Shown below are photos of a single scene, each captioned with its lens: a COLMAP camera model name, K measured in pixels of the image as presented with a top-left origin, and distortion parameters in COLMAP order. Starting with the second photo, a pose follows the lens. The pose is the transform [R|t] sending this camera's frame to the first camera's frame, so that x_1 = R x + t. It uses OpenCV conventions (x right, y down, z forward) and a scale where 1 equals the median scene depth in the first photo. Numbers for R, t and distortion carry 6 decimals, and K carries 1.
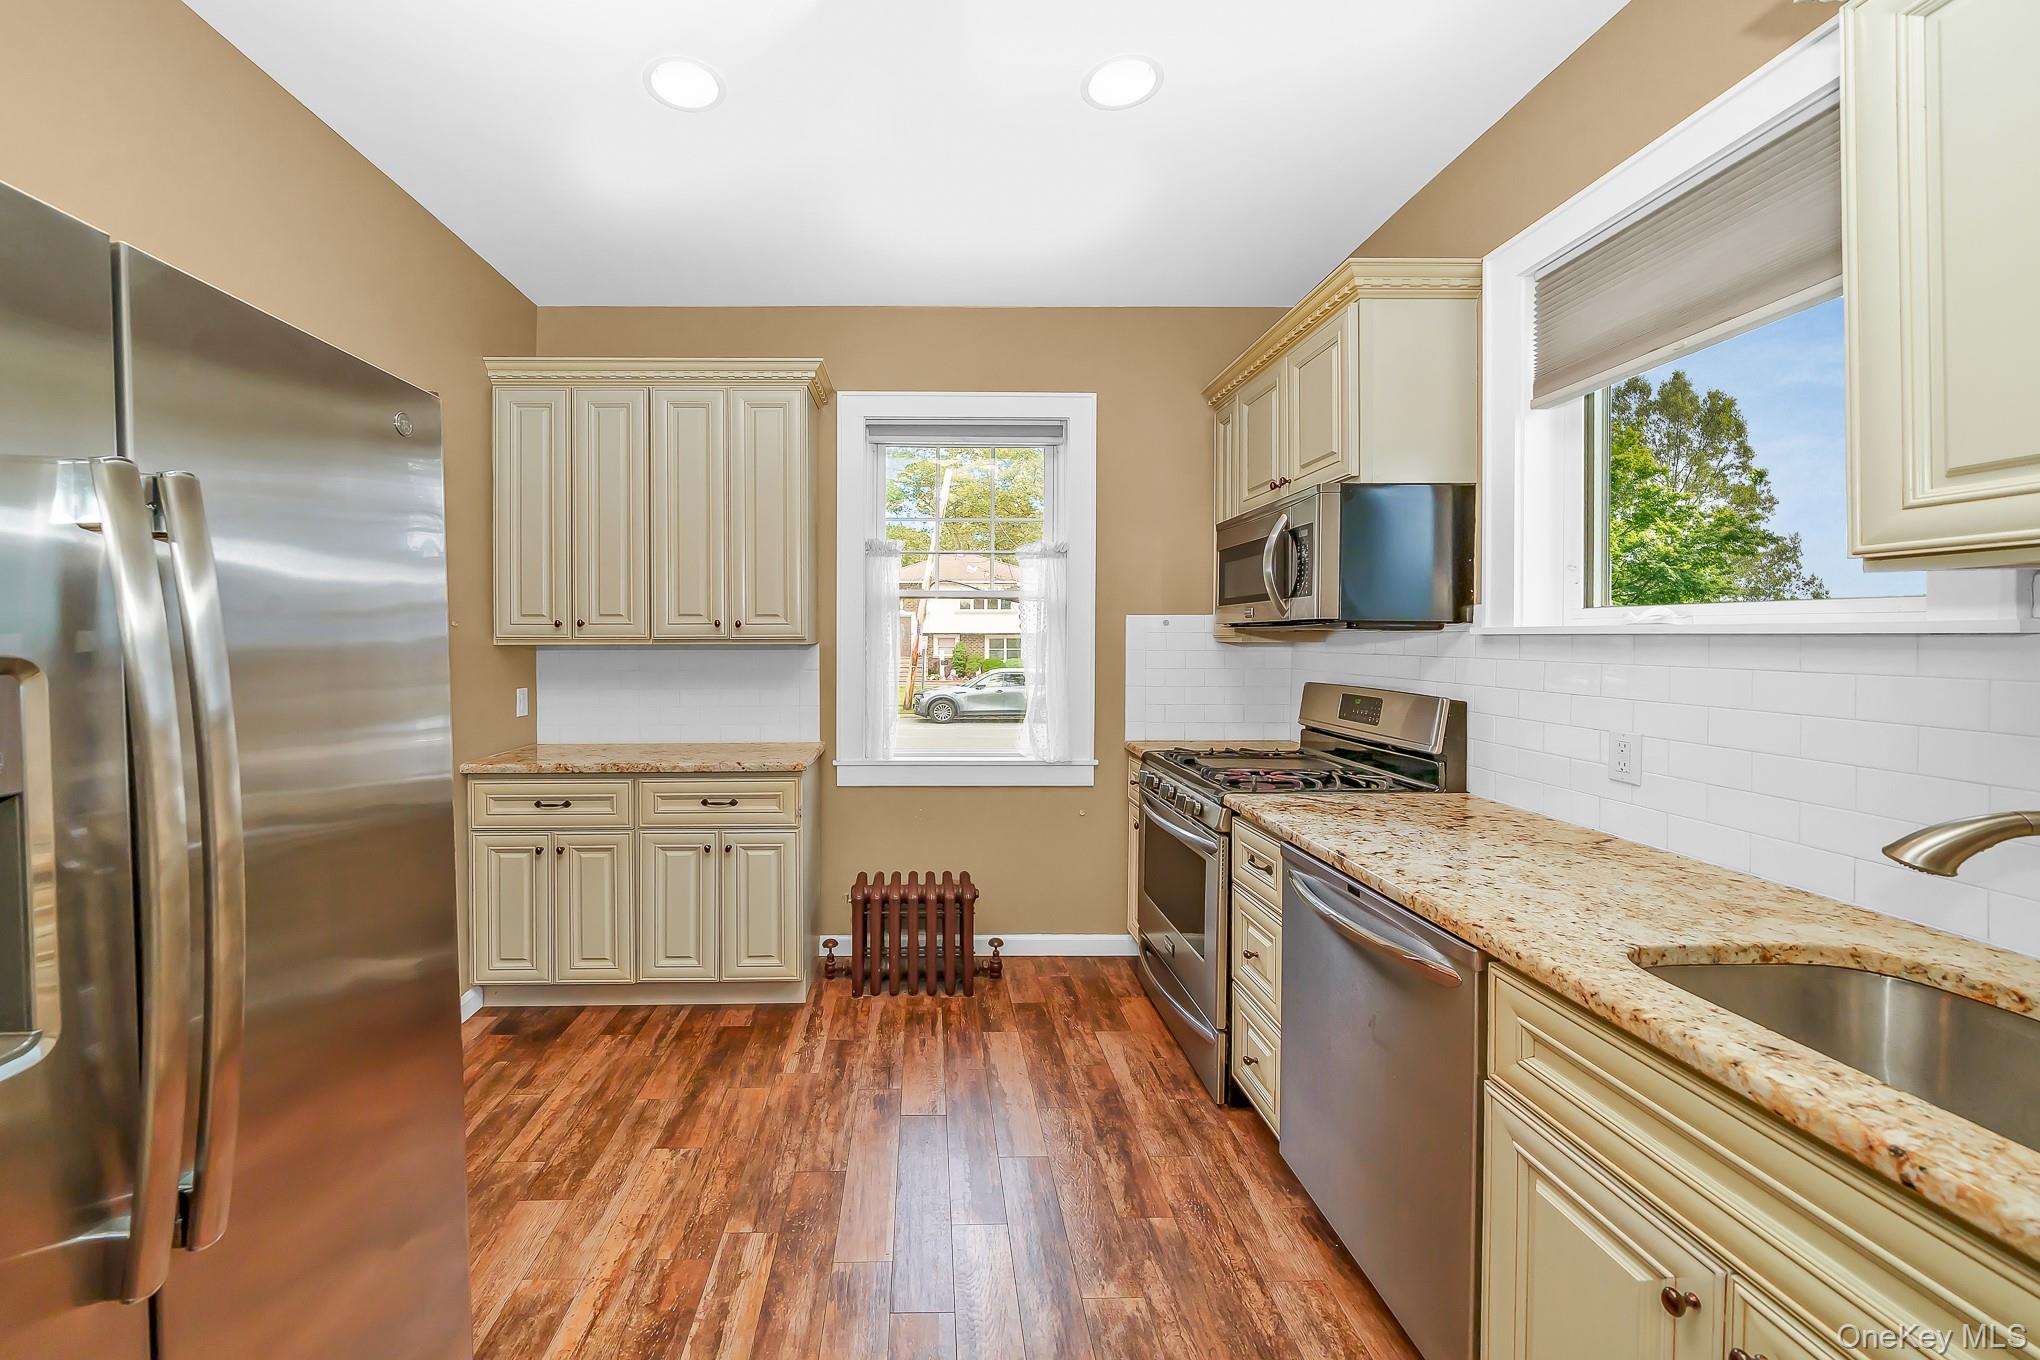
lens RADIAL K [[736.8, 0, 925.8], [0, 736.8, 641.5], [0, 0, 1]] dist [-0.002246, -0.000290]
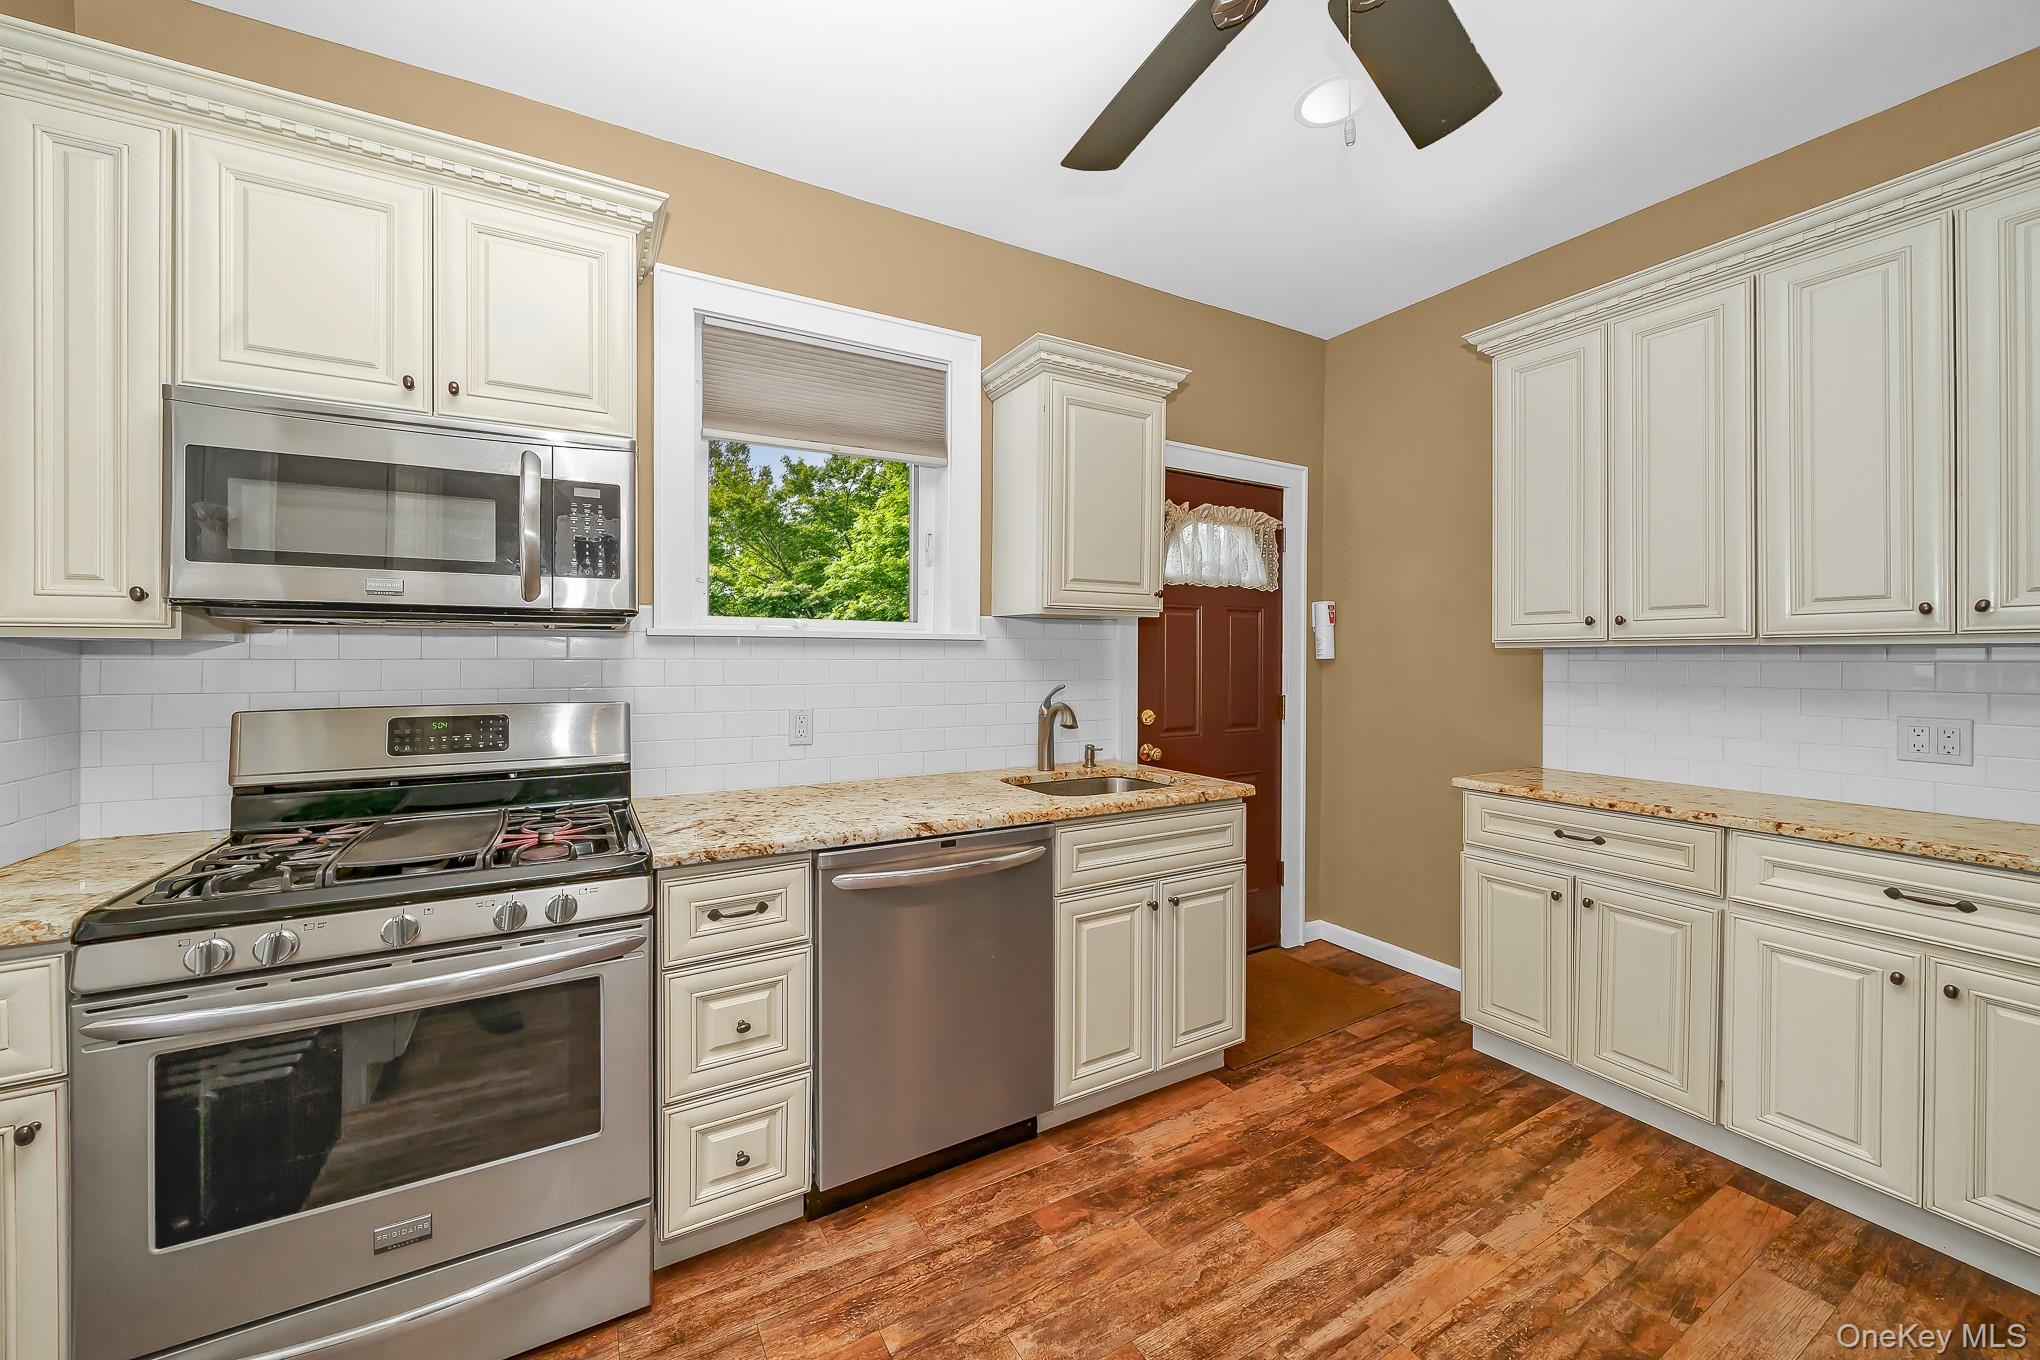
lens RADIAL K [[764.3, 0, 1022.8], [0, 764.3, 667.2], [0, 0, 1]] dist [-0.000588, -0.000090]
pose [[-0.490248, -0.009139, 0.871535, -0.328635], [0.005216, 0.999896, 0.013419, 0.017754], [-0.871567, 0.011125, -0.490150, 0.862780]]
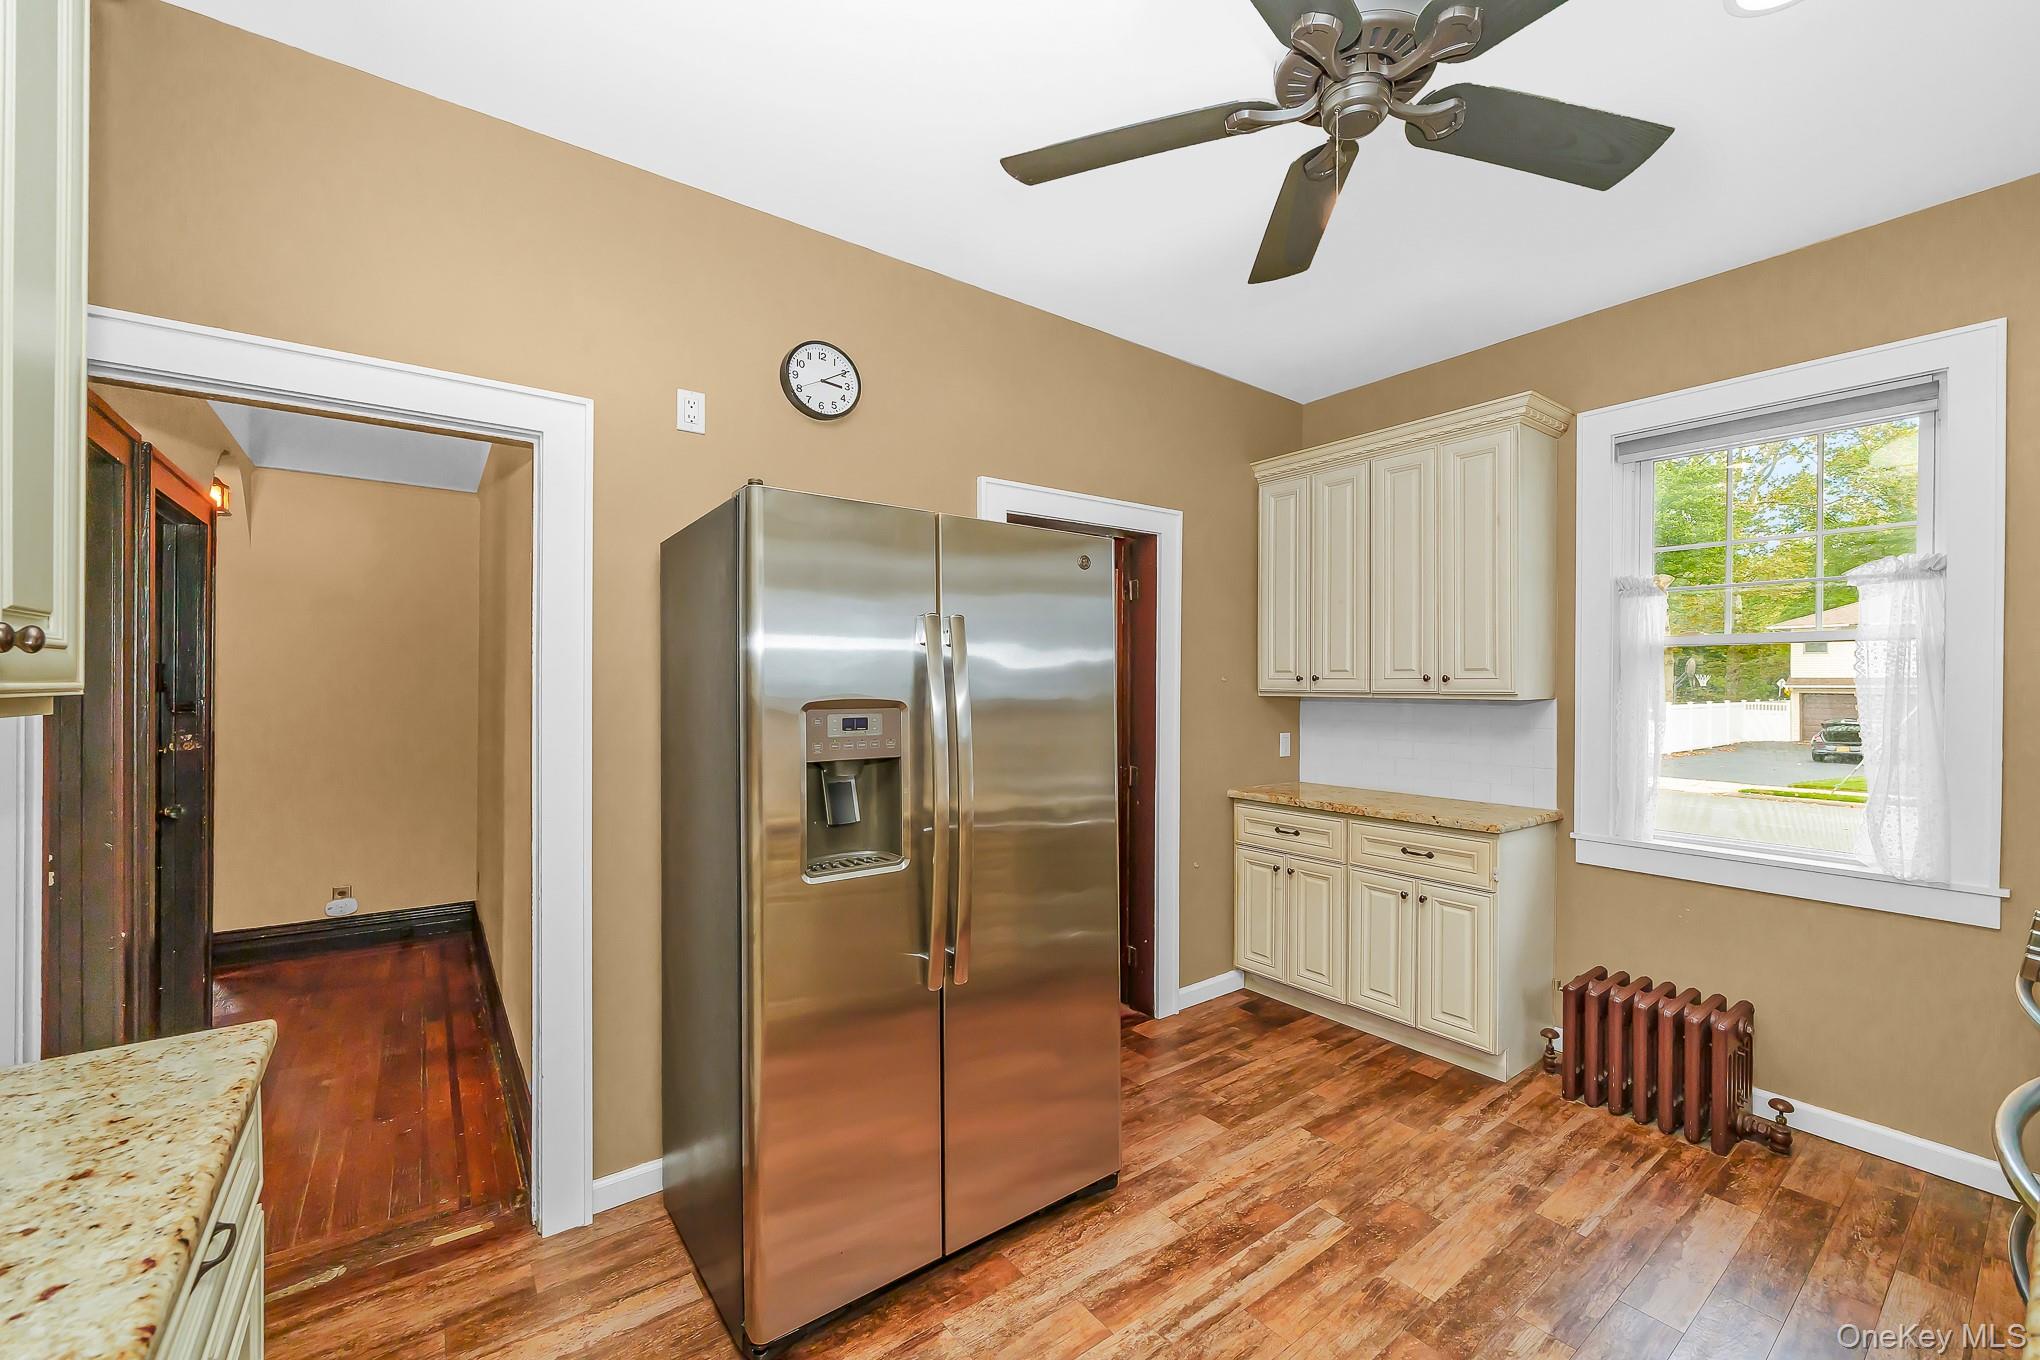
lens RADIAL K [[821.1, 0, 1138.9], [0, 821.1, 688.1], [0, 0, 1]] dist [-0.002038, -0.000451]
pose [[0.652660, 0.007883, -0.757610, 0.343780], [-0.011343, 0.999935, 0.000633, -0.007697], [0.757566, 0.008181, 0.652707, -0.043221]]
